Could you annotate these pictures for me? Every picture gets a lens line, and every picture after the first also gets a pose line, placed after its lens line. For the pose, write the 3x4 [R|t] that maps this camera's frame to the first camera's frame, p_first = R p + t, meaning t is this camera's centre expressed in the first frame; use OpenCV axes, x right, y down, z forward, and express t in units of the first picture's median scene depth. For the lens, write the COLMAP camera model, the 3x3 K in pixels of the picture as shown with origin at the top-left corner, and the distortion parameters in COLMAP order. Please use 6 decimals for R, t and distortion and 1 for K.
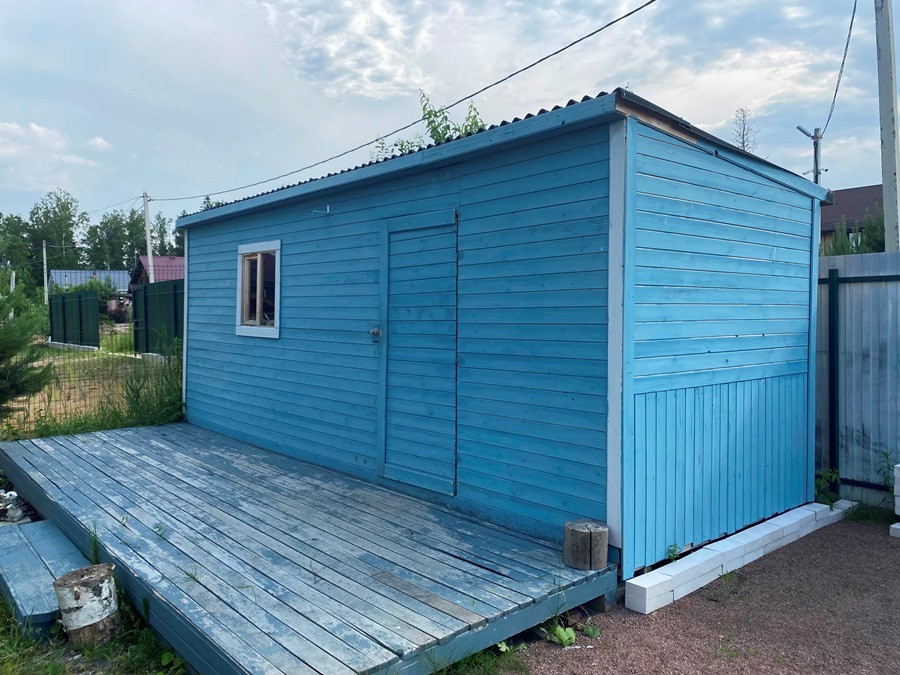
lens RADIAL K [[686.2, 0, 445.4], [0, 686.2, 339.3], [0, 0, 1]] dist [0.027265, -0.027954]
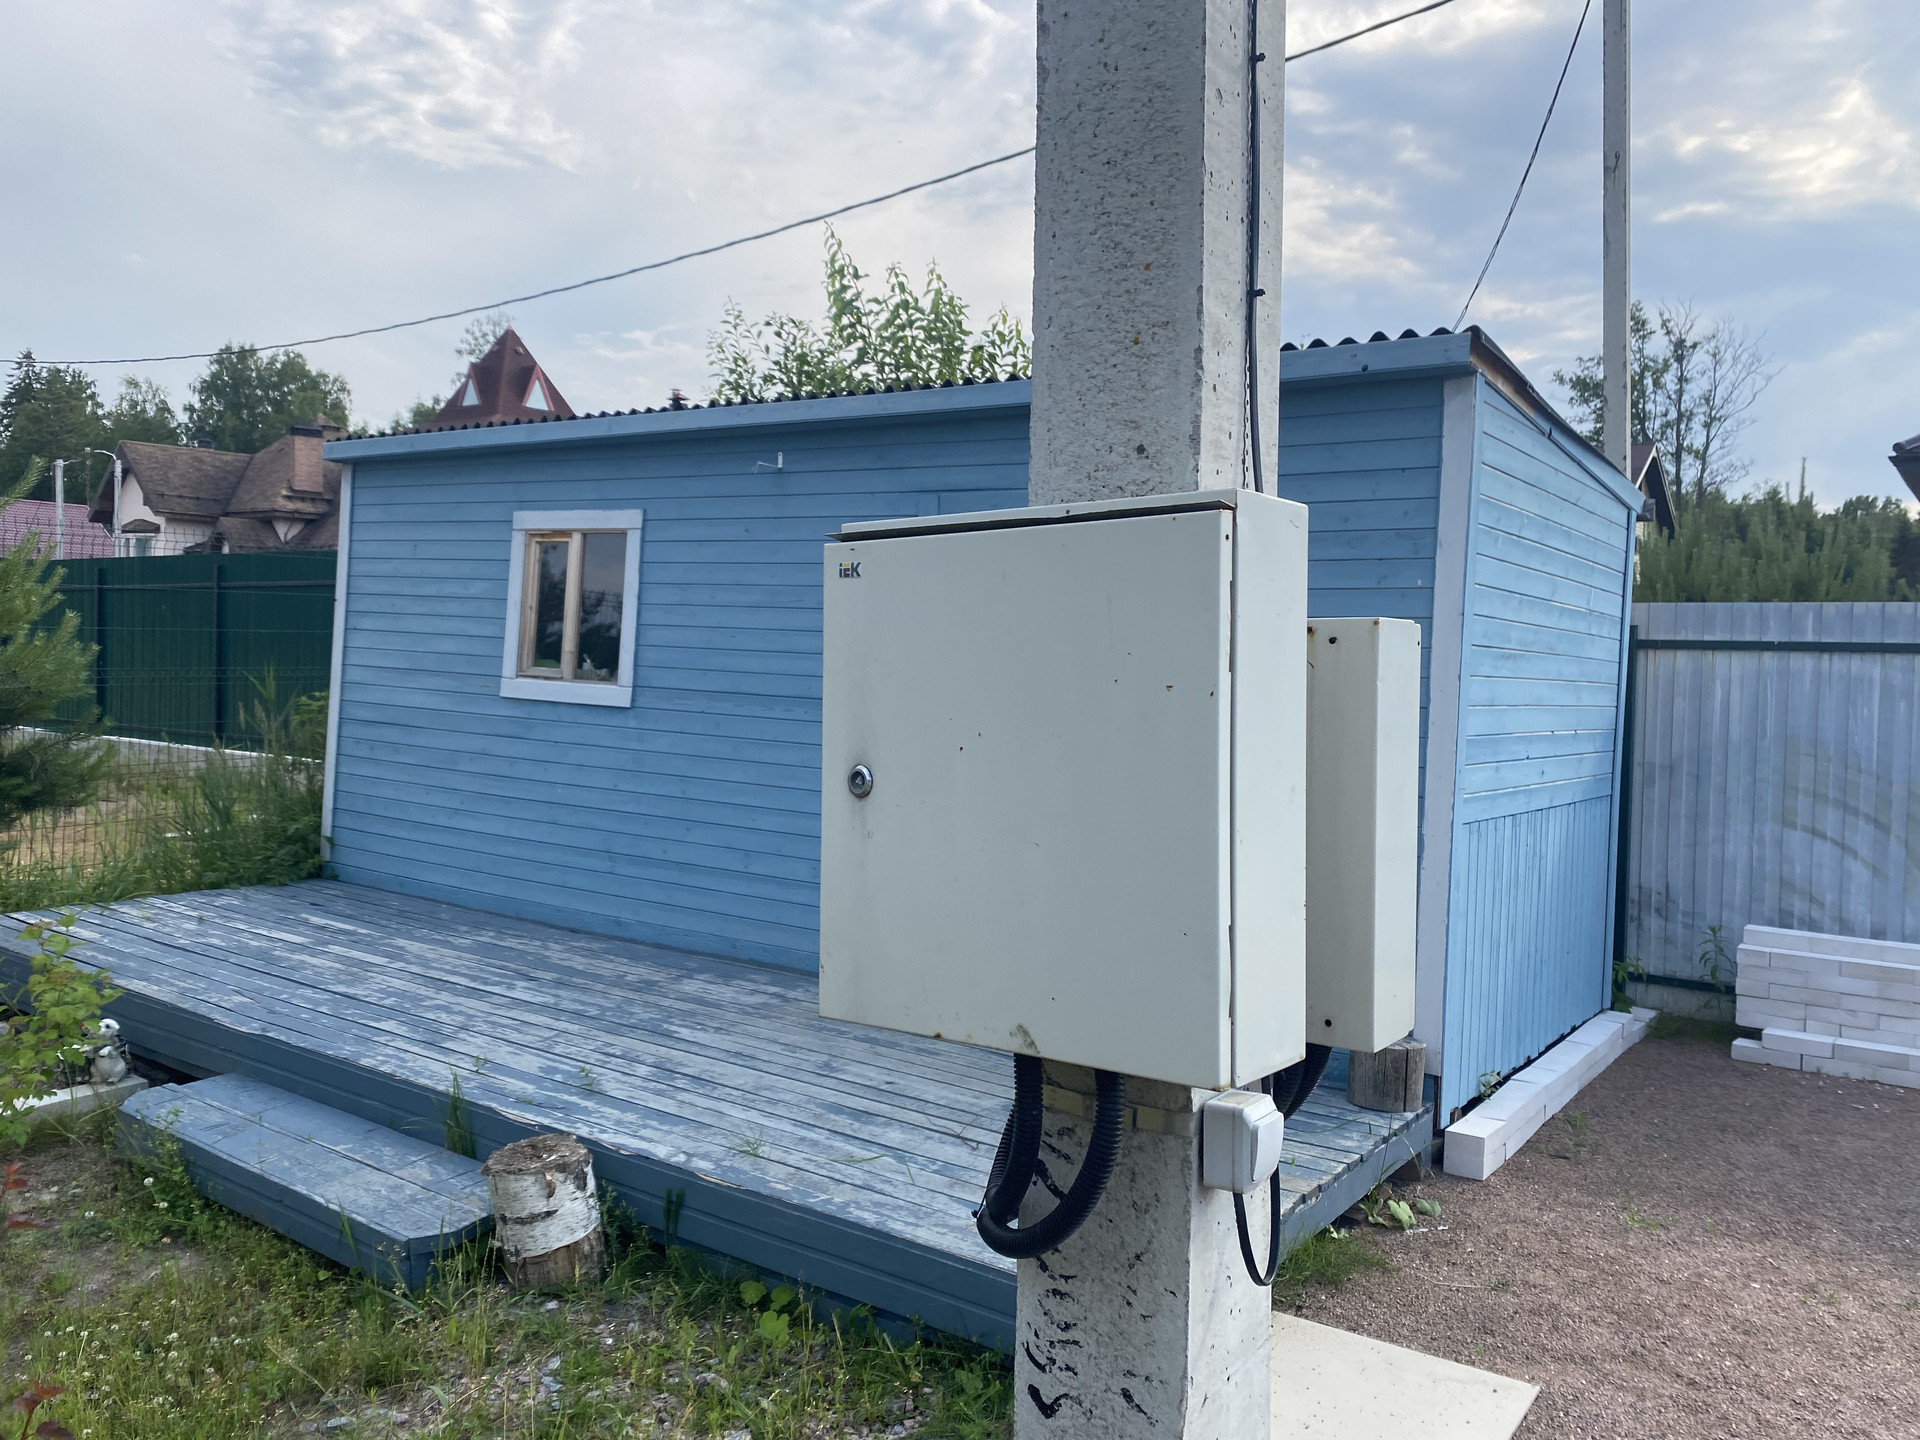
lens RADIAL K [[1463.9, 0, 957.7], [0, 1463.9, 711.5], [0, 0, 1]] dist [0.027265, -0.027954]
pose [[0.968681, 0.032872, 0.246122, -0.329443], [-0.031708, 0.999459, -0.008693, 0.003943], [-0.246275, 0.000616, 0.969200, -0.103993]]
